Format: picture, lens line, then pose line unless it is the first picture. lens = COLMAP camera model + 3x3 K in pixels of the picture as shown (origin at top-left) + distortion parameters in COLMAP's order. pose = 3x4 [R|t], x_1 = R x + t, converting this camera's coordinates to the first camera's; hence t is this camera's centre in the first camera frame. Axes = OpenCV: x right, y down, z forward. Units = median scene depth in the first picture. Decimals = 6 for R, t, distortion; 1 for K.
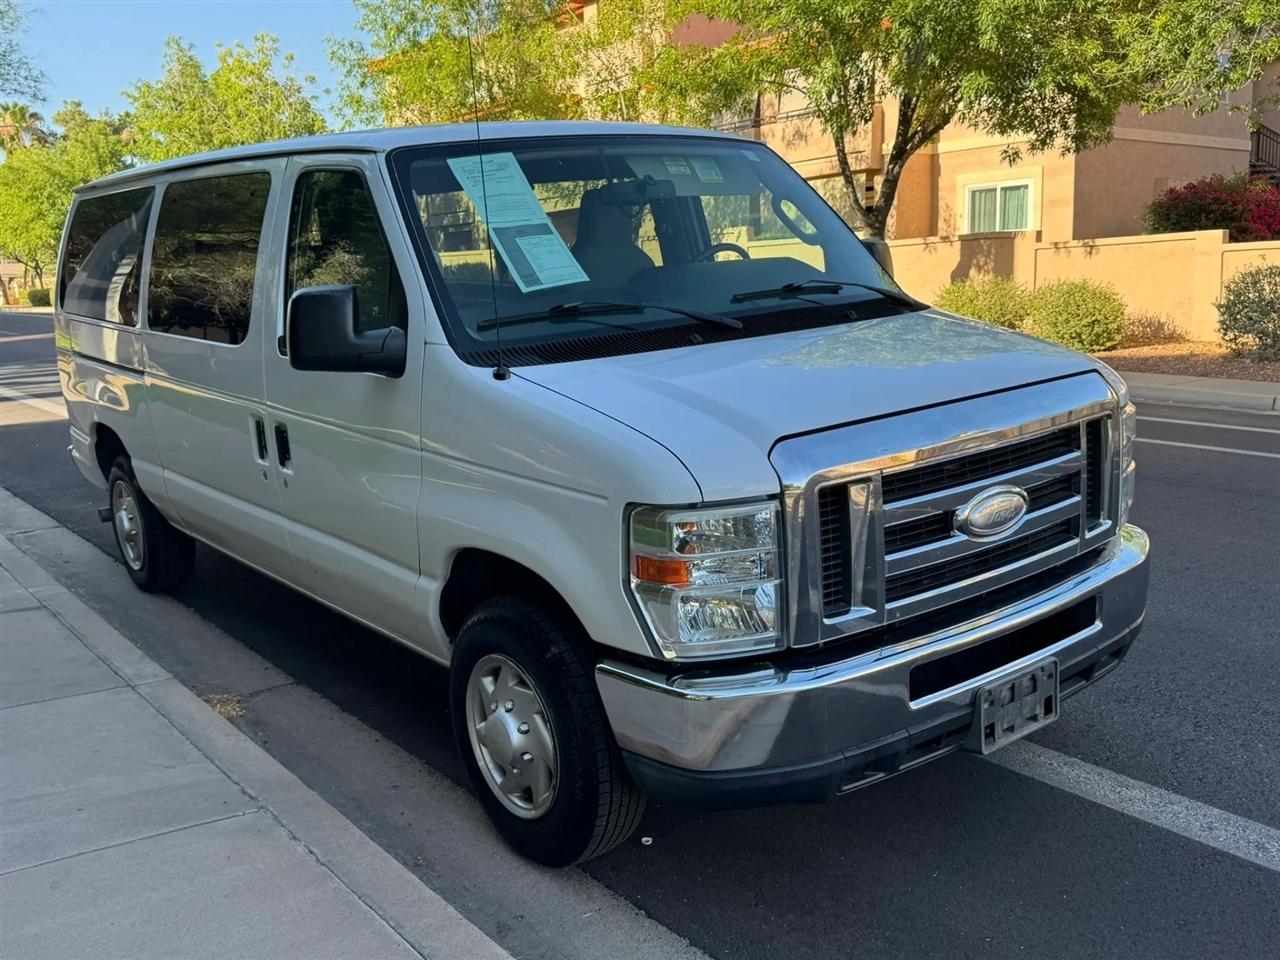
lens RADIAL K [[1271.1, 0, 600.5], [0, 1271.1, 481.4], [0, 0, 1]] dist [0.140201, -0.317865]
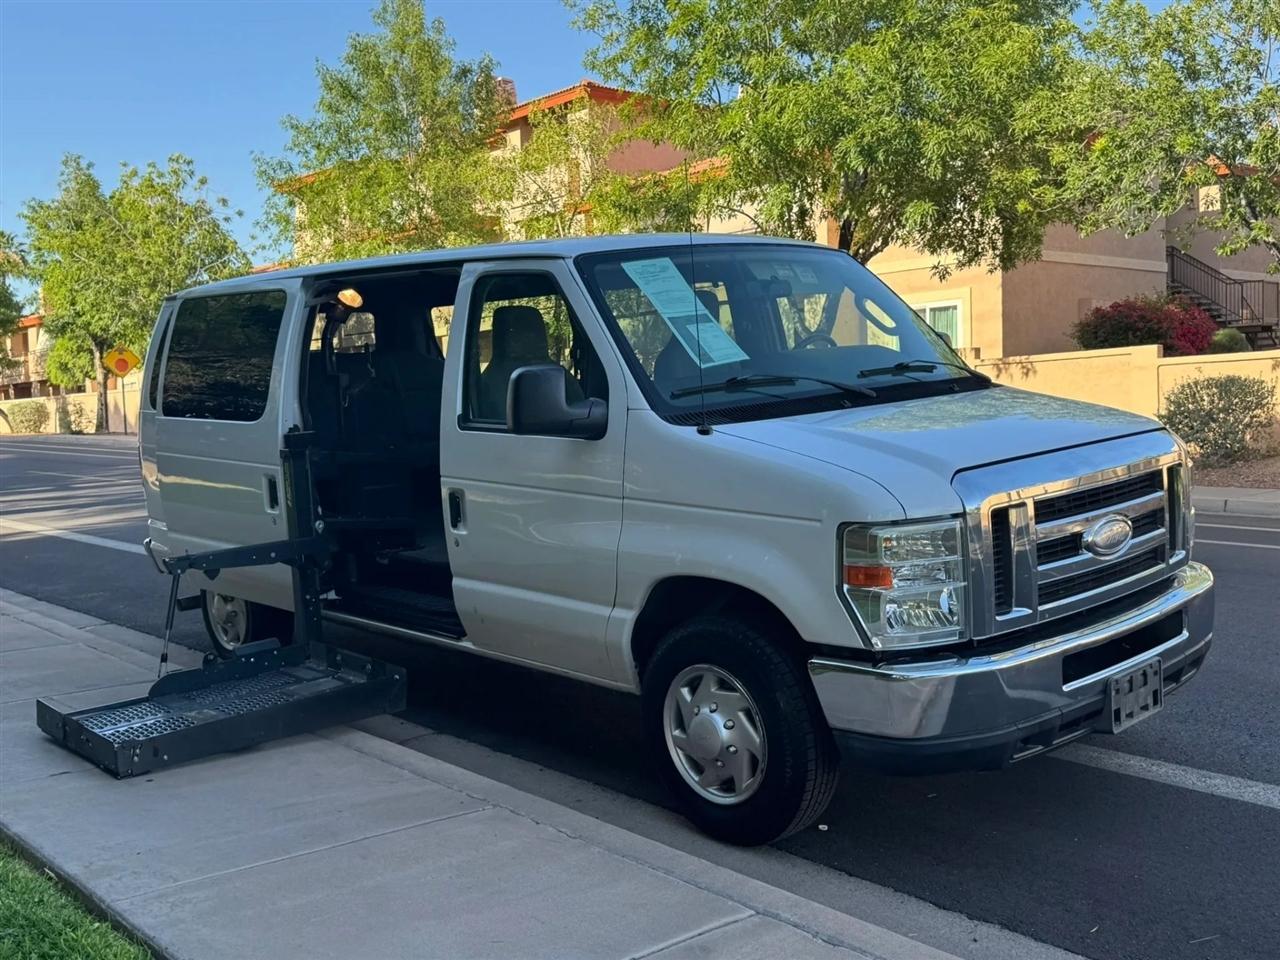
lens RADIAL K [[1355.5, 0, 587.5], [0, 1355.5, 483.8], [0, 0, 1]] dist [0.183736, -0.412232]
pose [[0.997042, -0.009333, 0.076292, -0.262499], [0.016975, 0.994828, -0.100143, 0.086373], [-0.074963, 0.101142, 0.992044, -0.255915]]
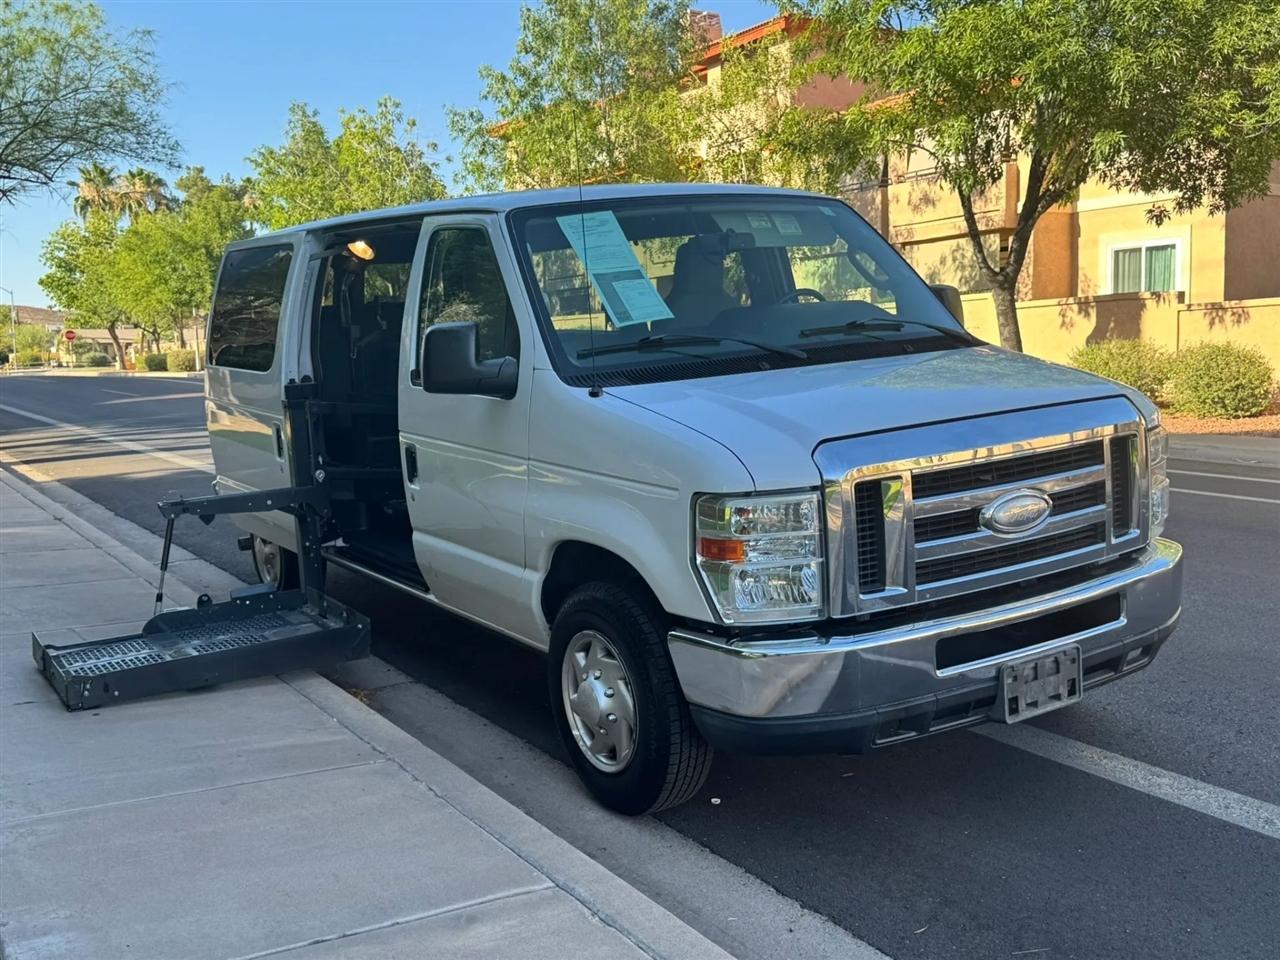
lens RADIAL K [[1355.5, 0, 587.5], [0, 1355.5, 483.8], [0, 0, 1]] dist [0.183736, -0.412232]
pose [[0.994867, 0.014390, -0.100166, 0.039106], [-0.020145, 0.998189, -0.056684, 0.066408], [0.099169, 0.058411, 0.993355, -0.236919]]
